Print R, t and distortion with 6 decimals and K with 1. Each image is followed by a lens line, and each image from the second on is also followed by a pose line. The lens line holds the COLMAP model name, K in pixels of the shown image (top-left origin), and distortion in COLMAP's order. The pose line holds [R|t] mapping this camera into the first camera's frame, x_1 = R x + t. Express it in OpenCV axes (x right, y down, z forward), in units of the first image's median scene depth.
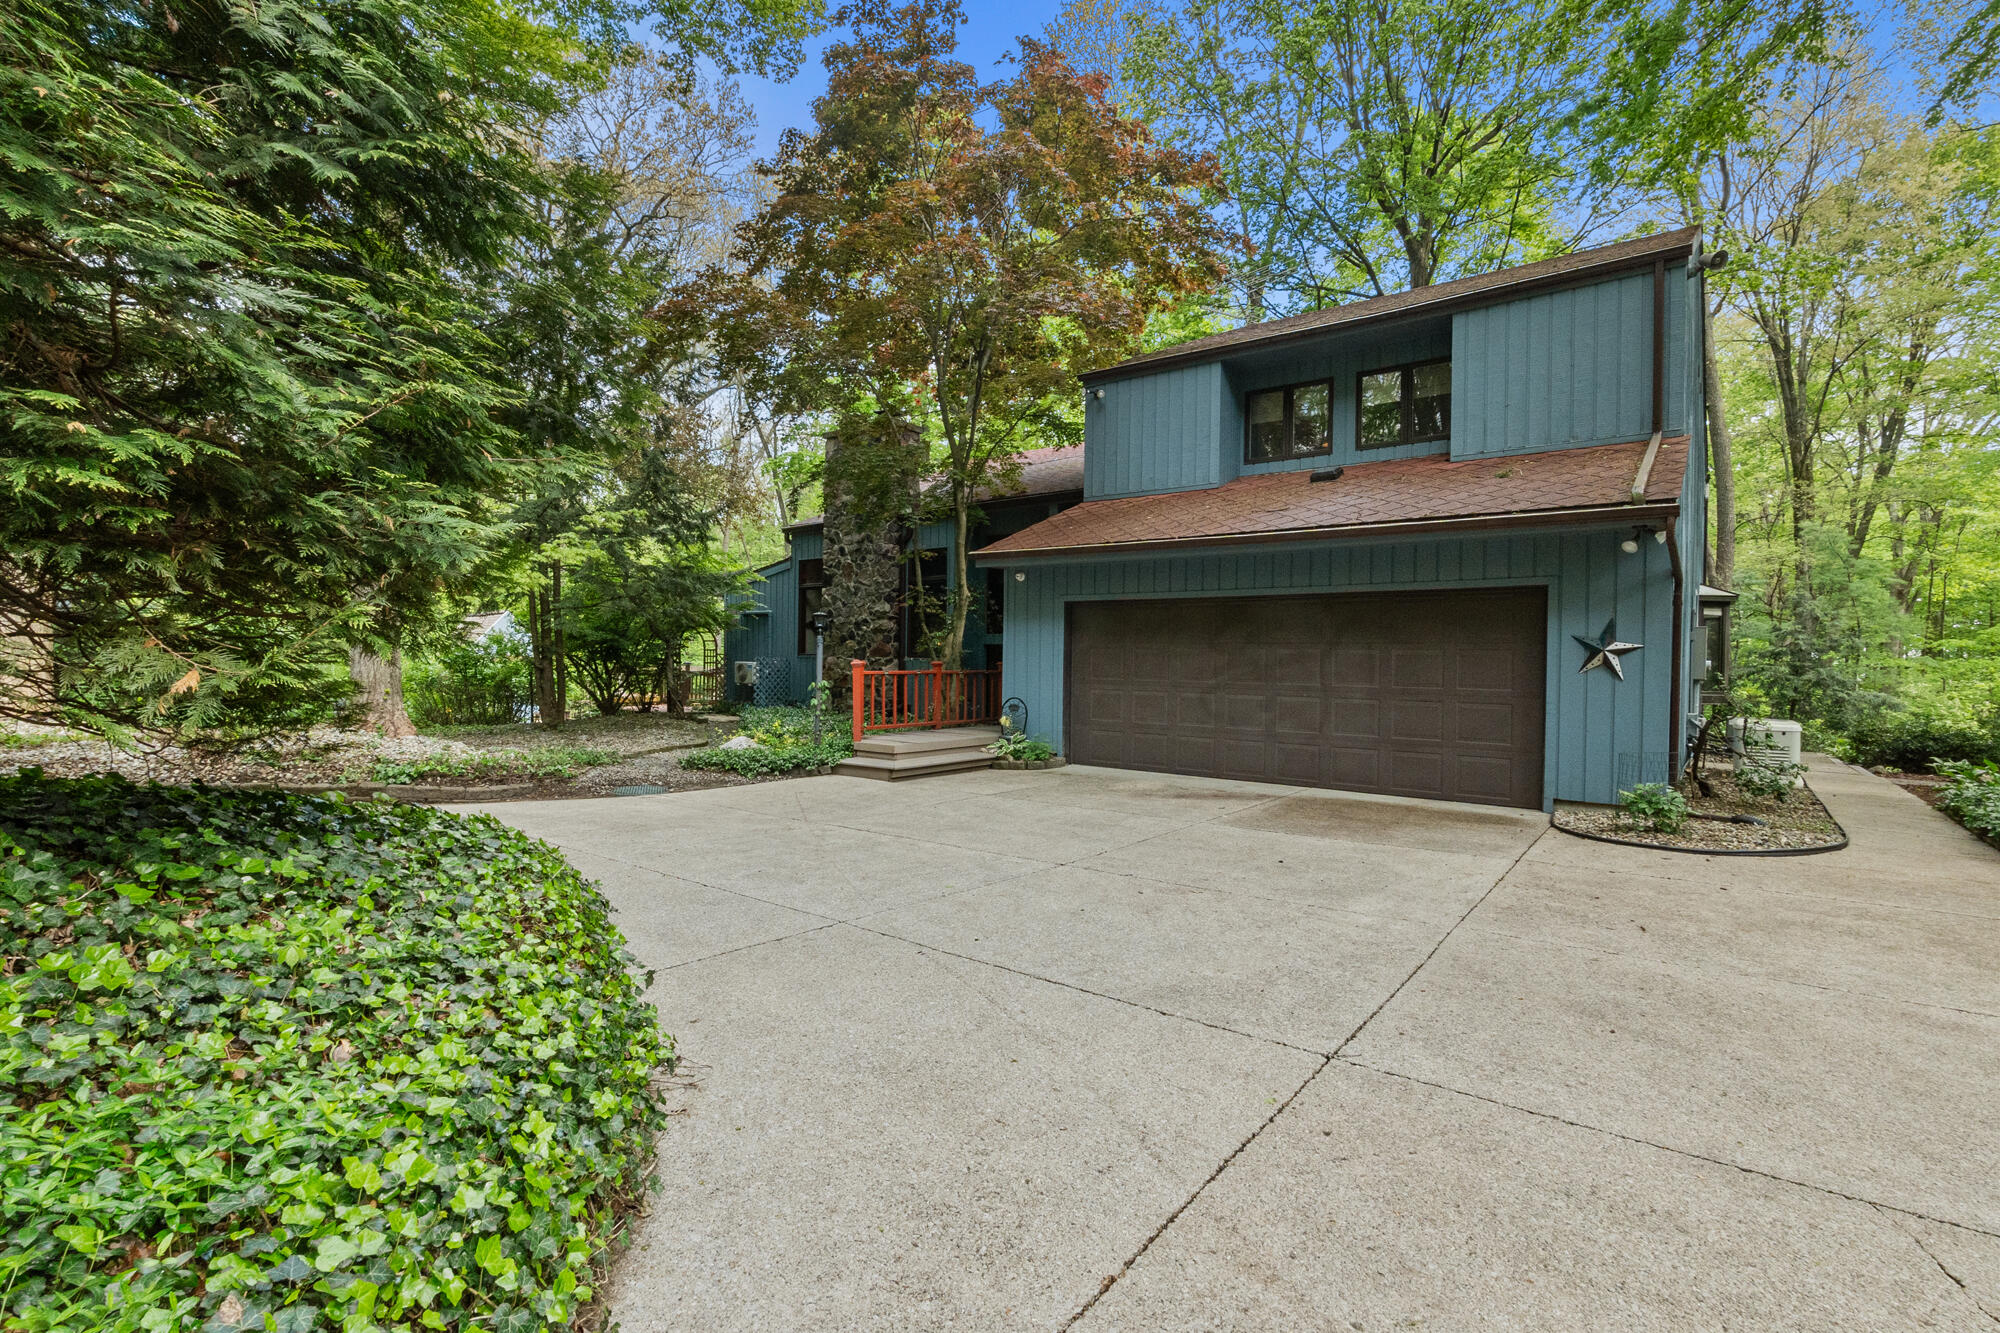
lens RADIAL K [[920.0, 0, 1001.5], [0, 920.0, 656.7], [0, 0, 1]] dist [-0.013815, 0.002086]
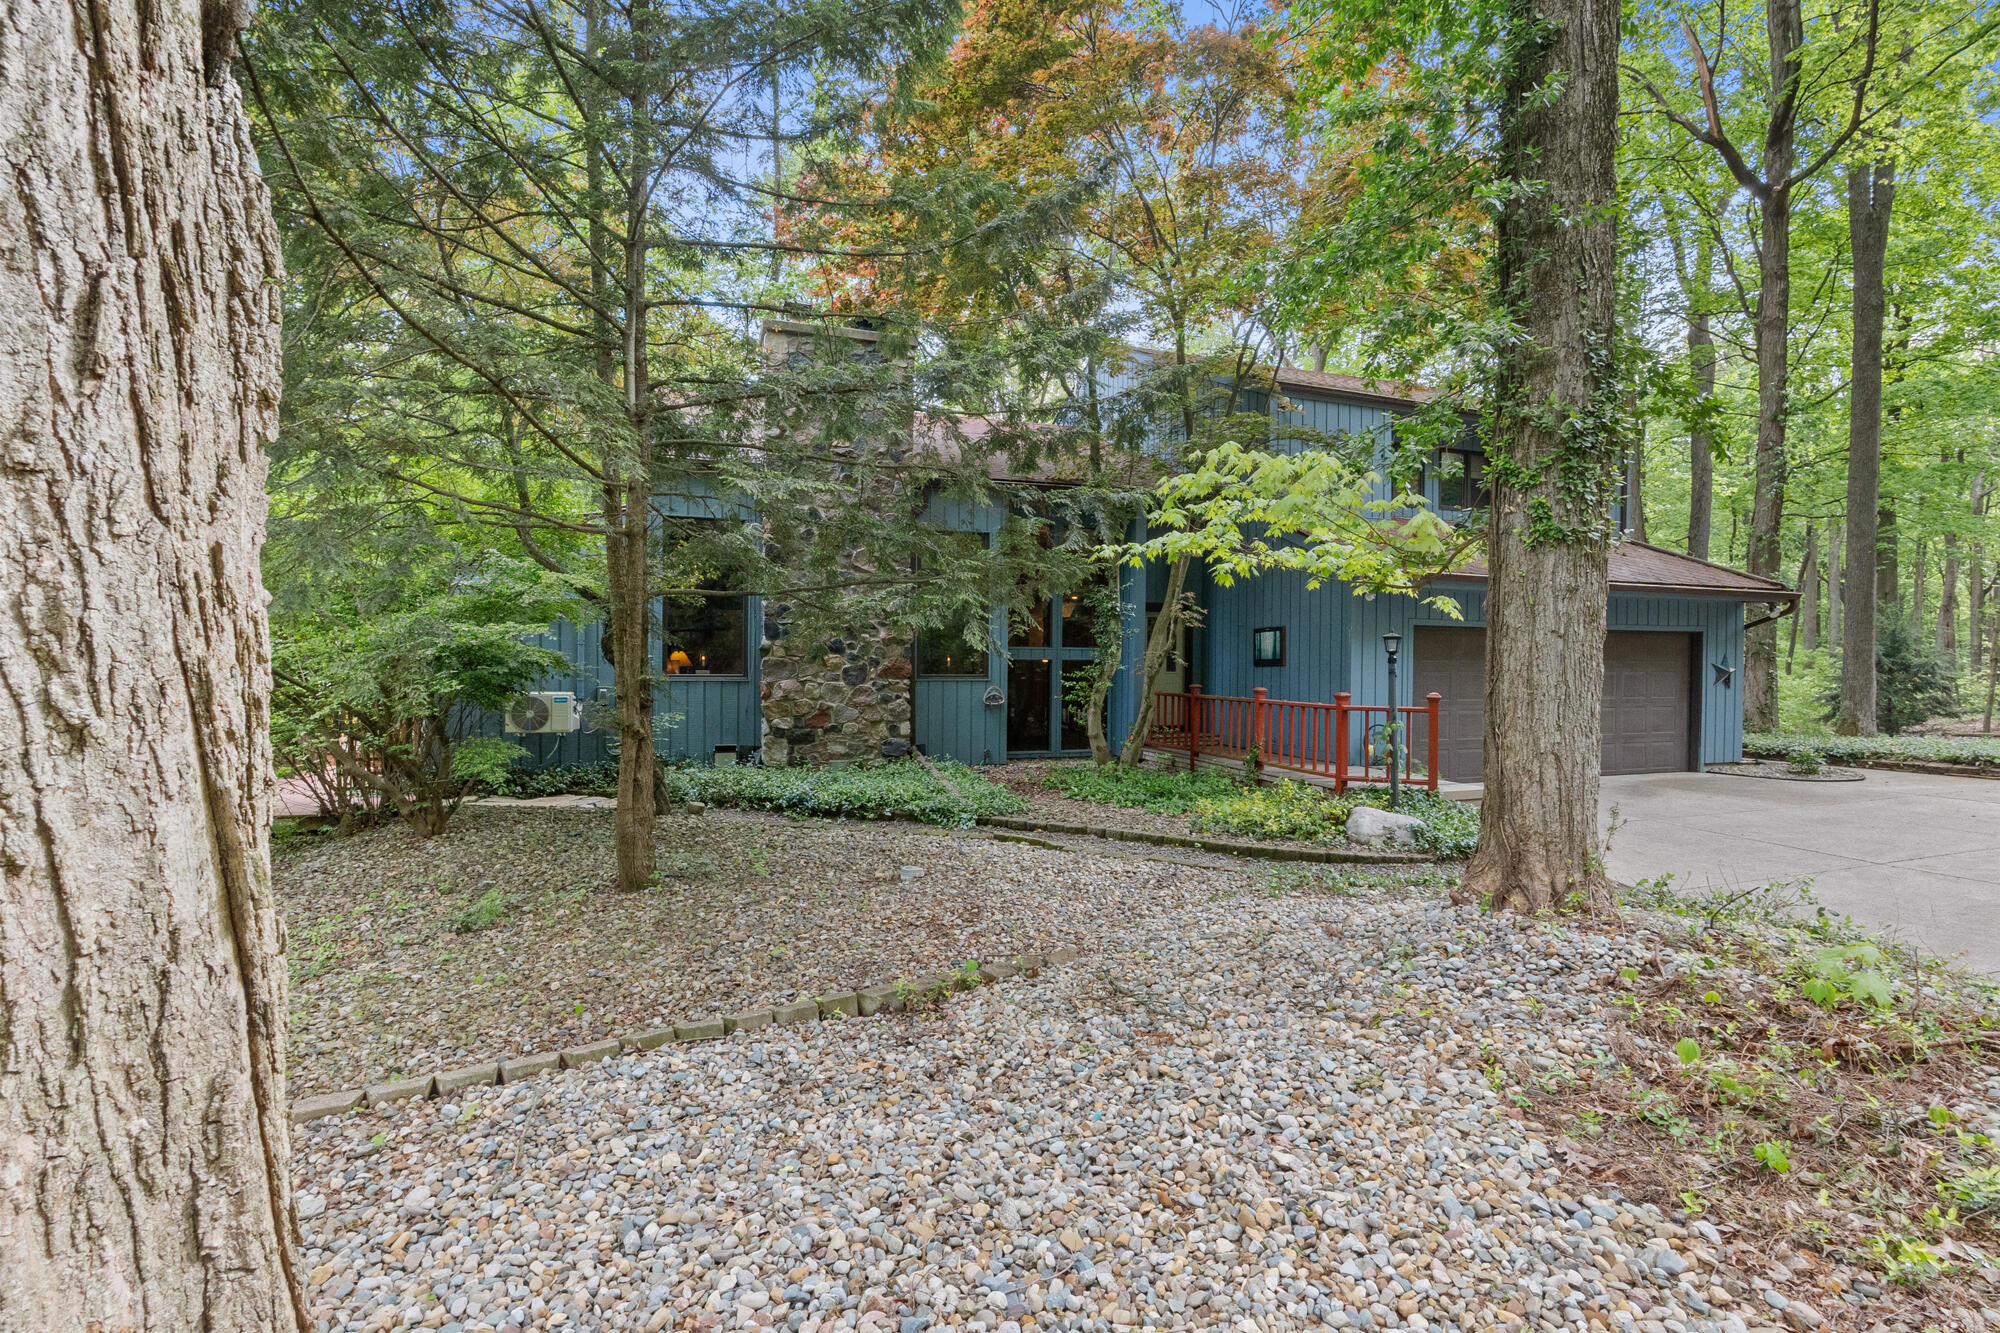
lens RADIAL K [[920.0, 0, 1001.0], [0, 920.0, 677.2], [0, 0, 1]] dist [-0.013815, 0.002086]
pose [[0.532274, -0.024298, 0.846223, -0.959996], [0.000324, 0.999594, 0.028498, -0.029502], [-0.846572, -0.014894, 0.532066, 0.799041]]
